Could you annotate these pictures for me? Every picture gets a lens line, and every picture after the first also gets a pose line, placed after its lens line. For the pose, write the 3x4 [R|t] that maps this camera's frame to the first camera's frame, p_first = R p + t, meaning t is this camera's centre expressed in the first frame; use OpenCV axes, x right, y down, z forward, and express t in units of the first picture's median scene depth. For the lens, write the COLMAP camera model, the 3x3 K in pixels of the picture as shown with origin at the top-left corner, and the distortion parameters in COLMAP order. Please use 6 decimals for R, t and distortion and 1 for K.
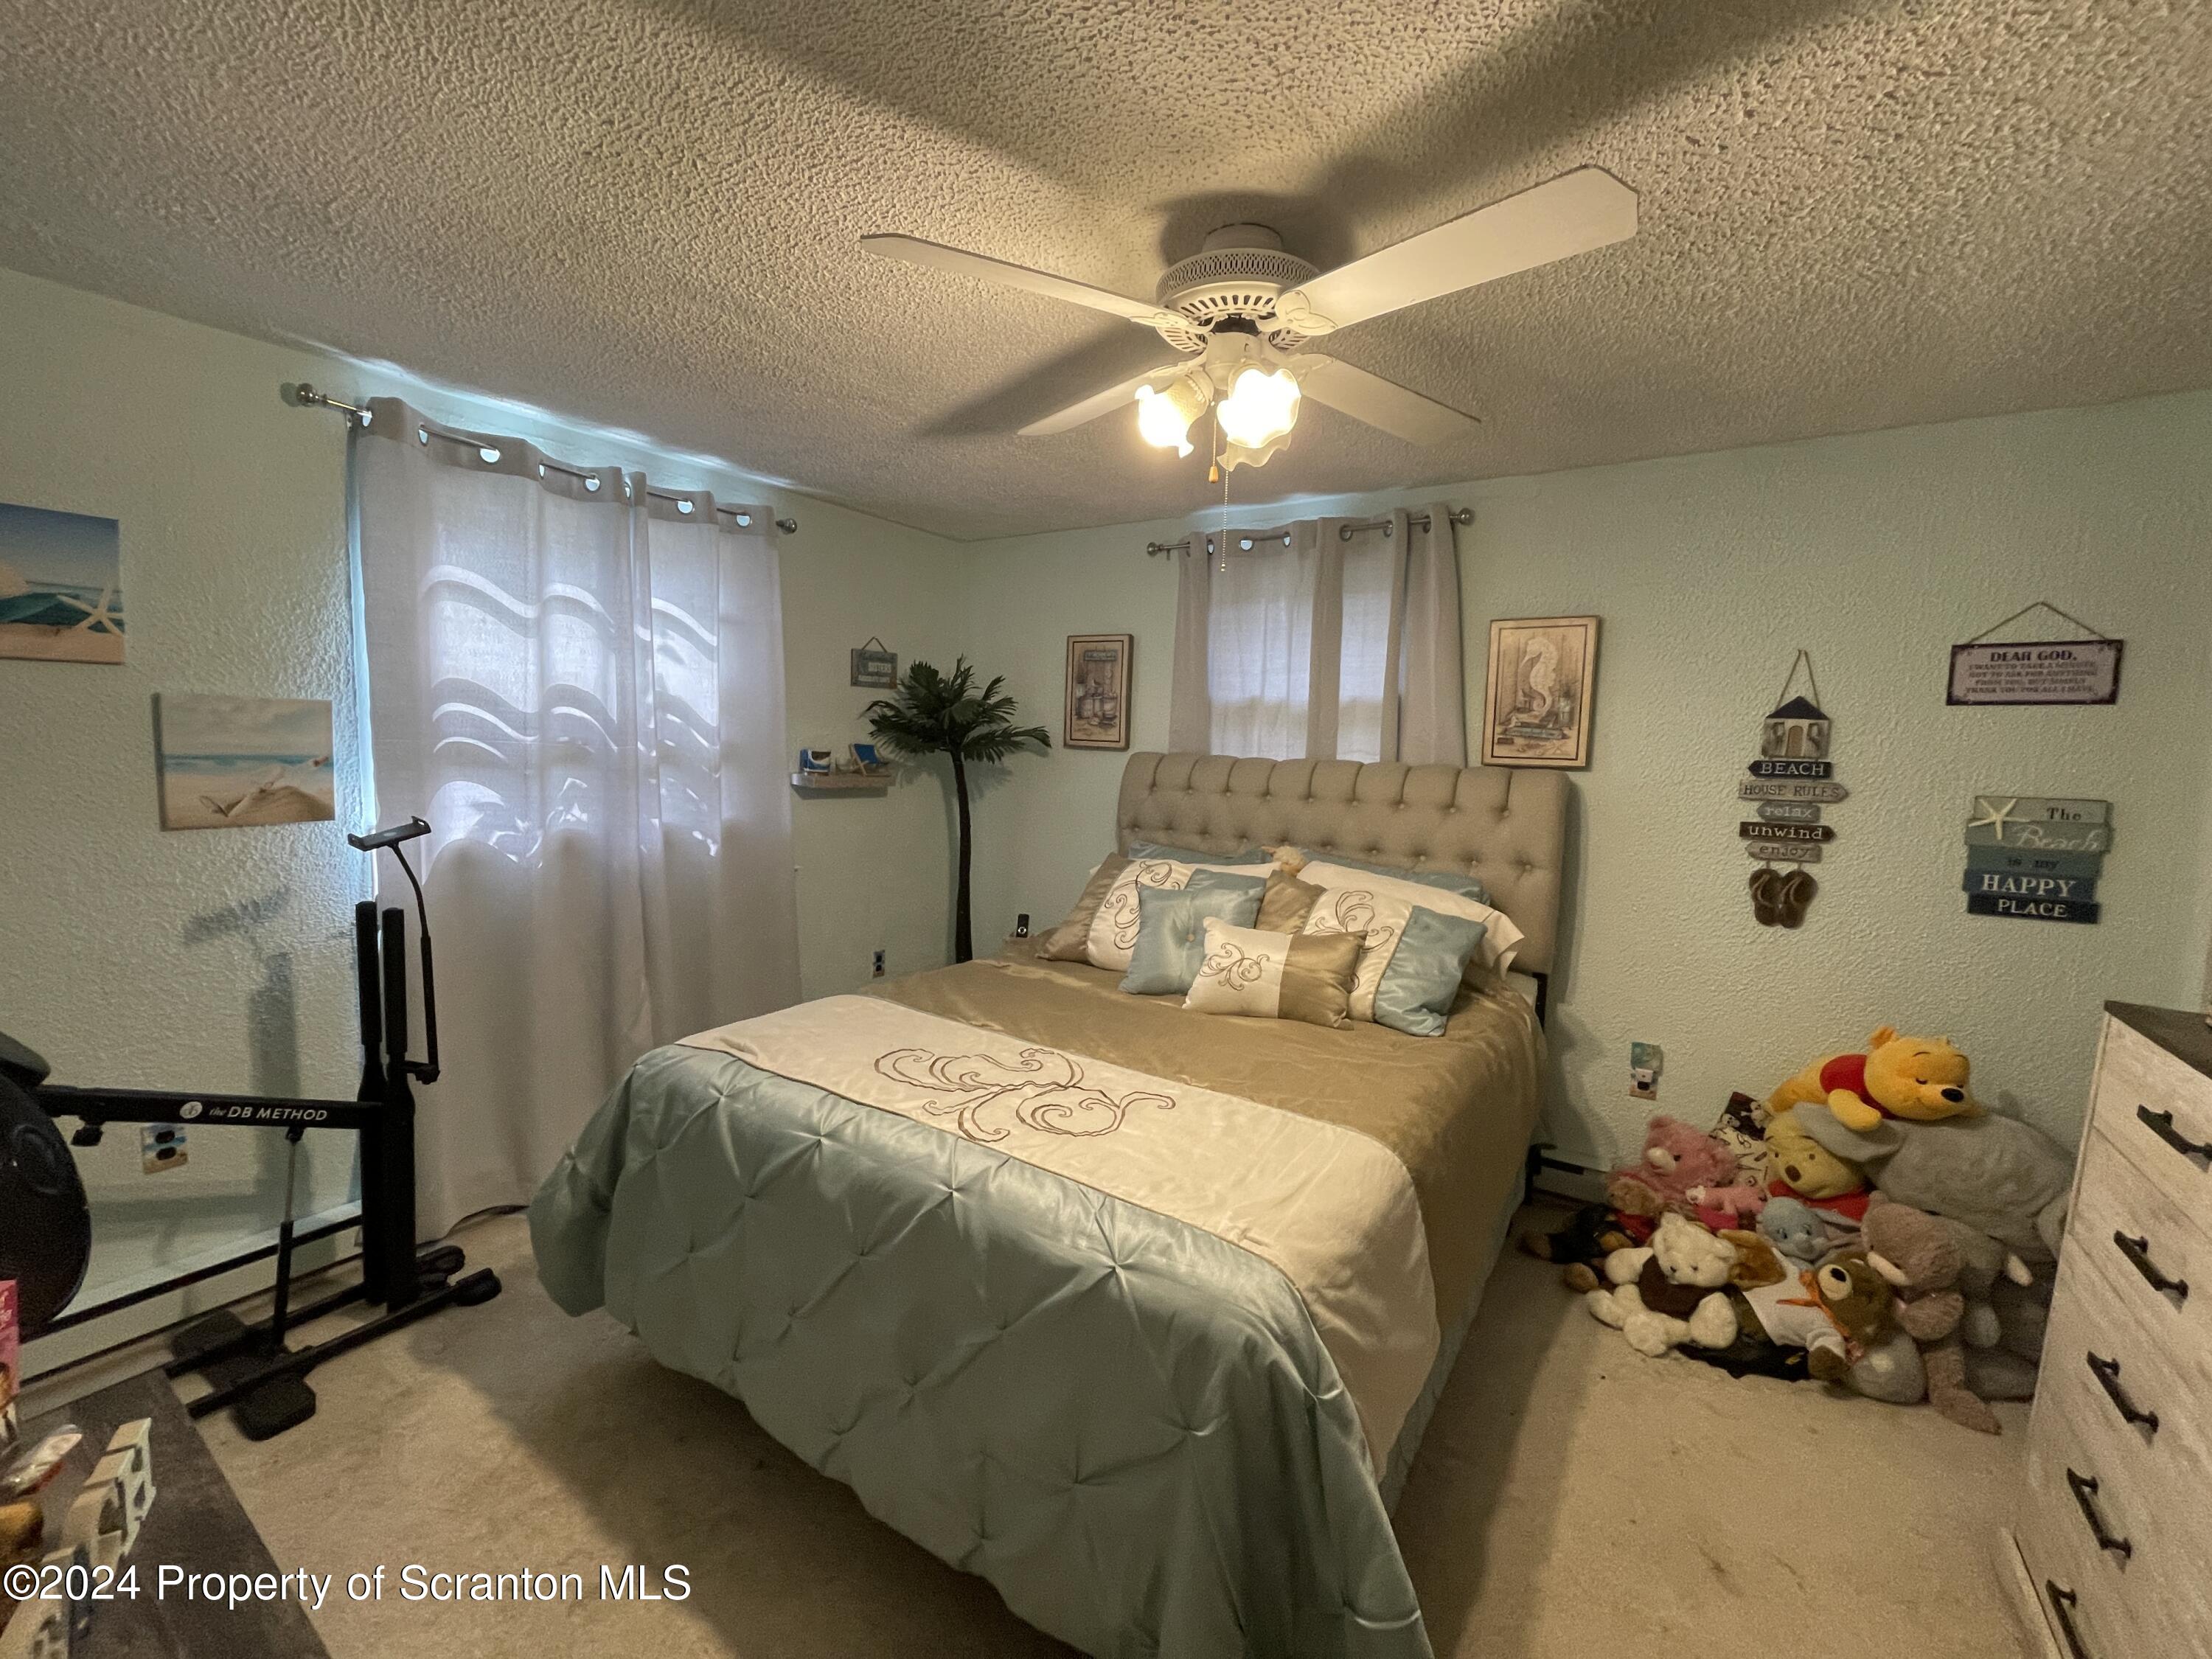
lens RADIAL K [[897.8, 0, 1109.8], [0, 897.8, 821.6], [0, 0, 1]] dist [-0.002319, 0.000009]
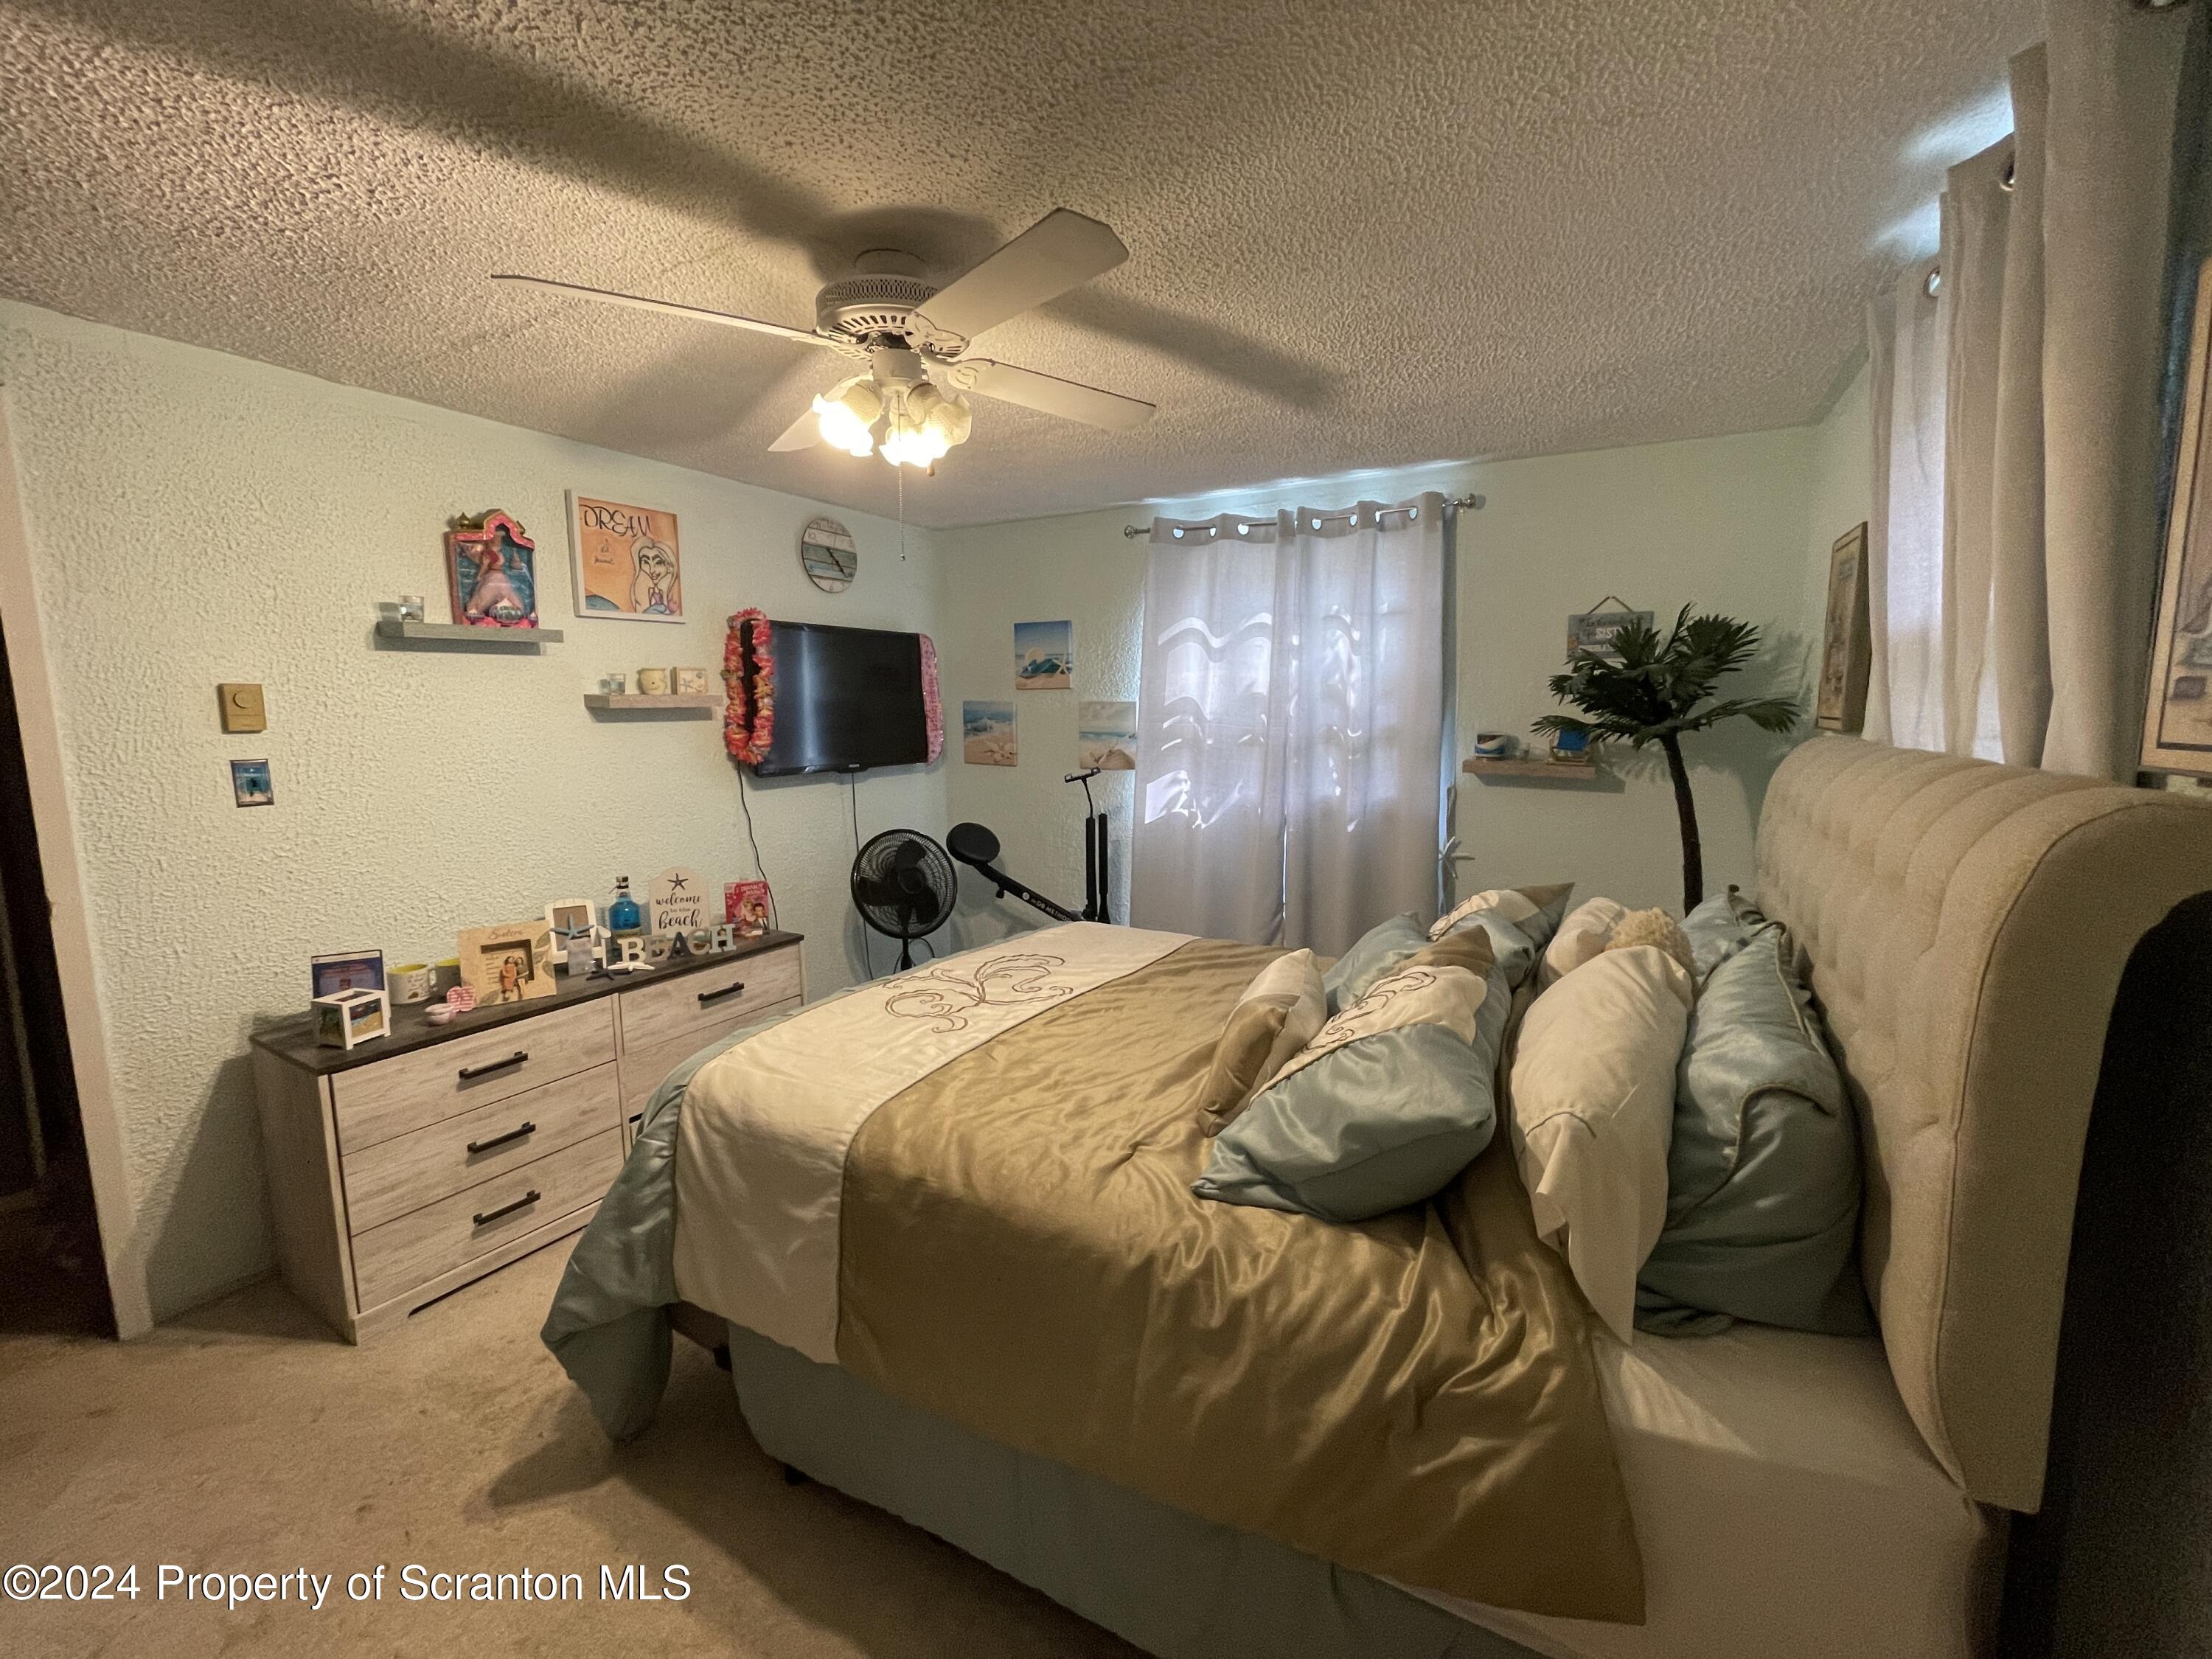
lens RADIAL K [[897.8, 0, 1114.9], [0, 897.8, 822.3], [0, 0, 1]] dist [-0.002319, 0.000009]
pose [[0.057719, 0.094336, -0.993866, 0.946964], [-0.094343, 0.991586, 0.088640, -0.053891], [0.993865, 0.088648, 0.066133, 0.897927]]
